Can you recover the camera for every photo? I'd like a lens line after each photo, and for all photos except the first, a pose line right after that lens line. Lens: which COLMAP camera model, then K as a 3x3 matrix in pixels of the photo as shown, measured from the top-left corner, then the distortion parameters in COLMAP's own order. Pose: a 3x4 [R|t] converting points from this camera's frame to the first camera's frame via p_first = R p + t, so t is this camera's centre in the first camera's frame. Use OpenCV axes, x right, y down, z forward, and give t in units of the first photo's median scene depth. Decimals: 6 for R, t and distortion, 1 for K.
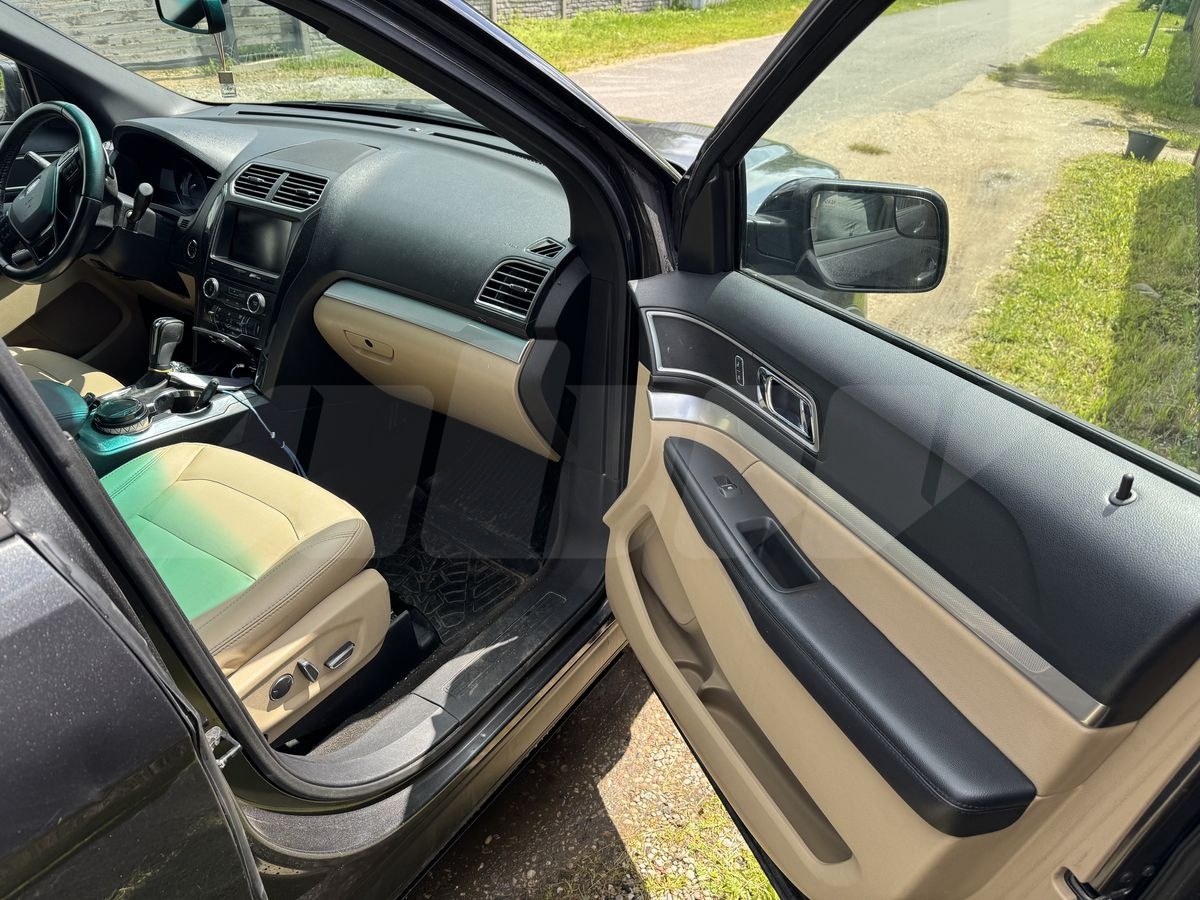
lens RADIAL K [[850.6, 0, 600.0], [0, 850.6, 450.0], [0, 0, 1]] dist [0.039896, -0.048721]
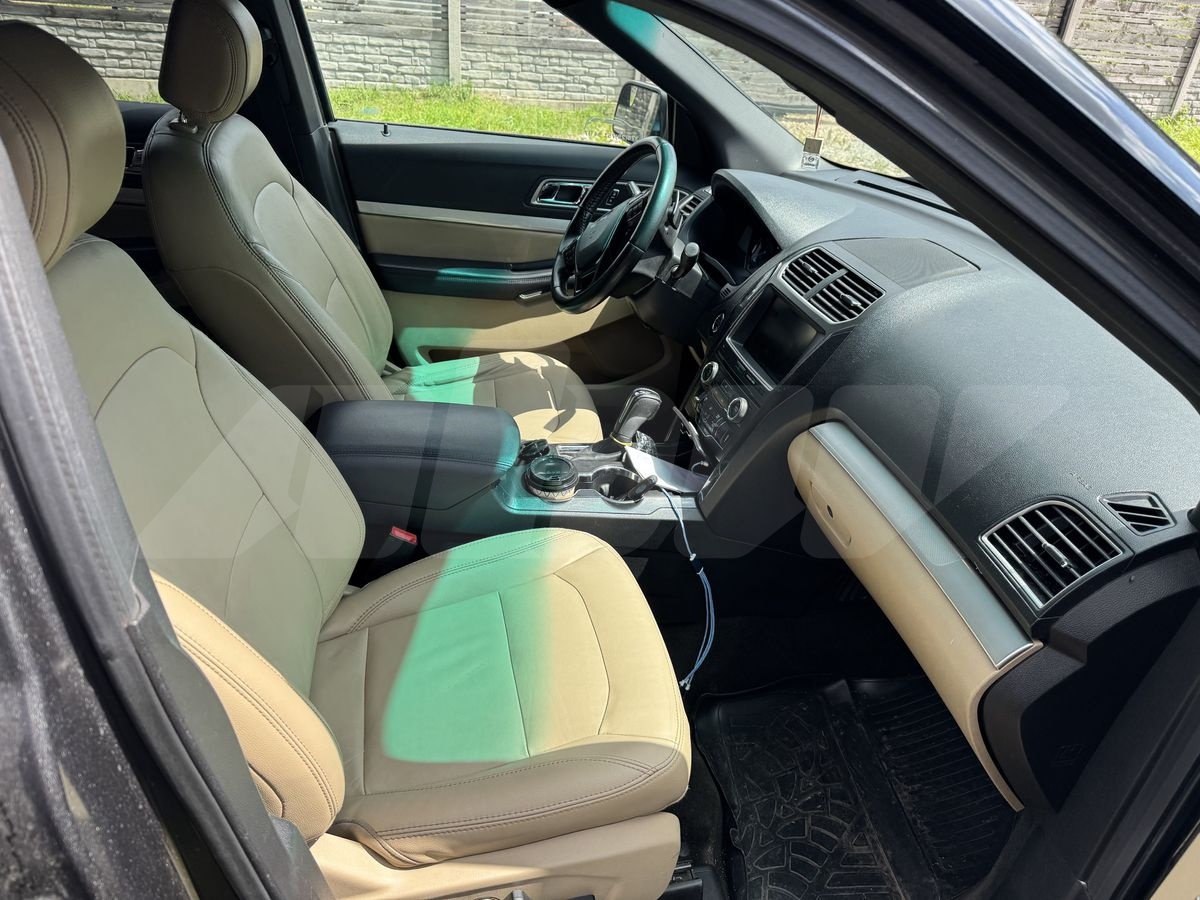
lens RADIAL K [[850.6, 0, 600.0], [0, 850.6, 450.0], [0, 0, 1]] dist [0.039896, -0.048721]
pose [[0.716756, 0.374573, -0.588181, 0.001817], [-0.407769, 0.909376, 0.082215, -0.150135], [0.565673, 0.180914, 0.804540, 0.272102]]
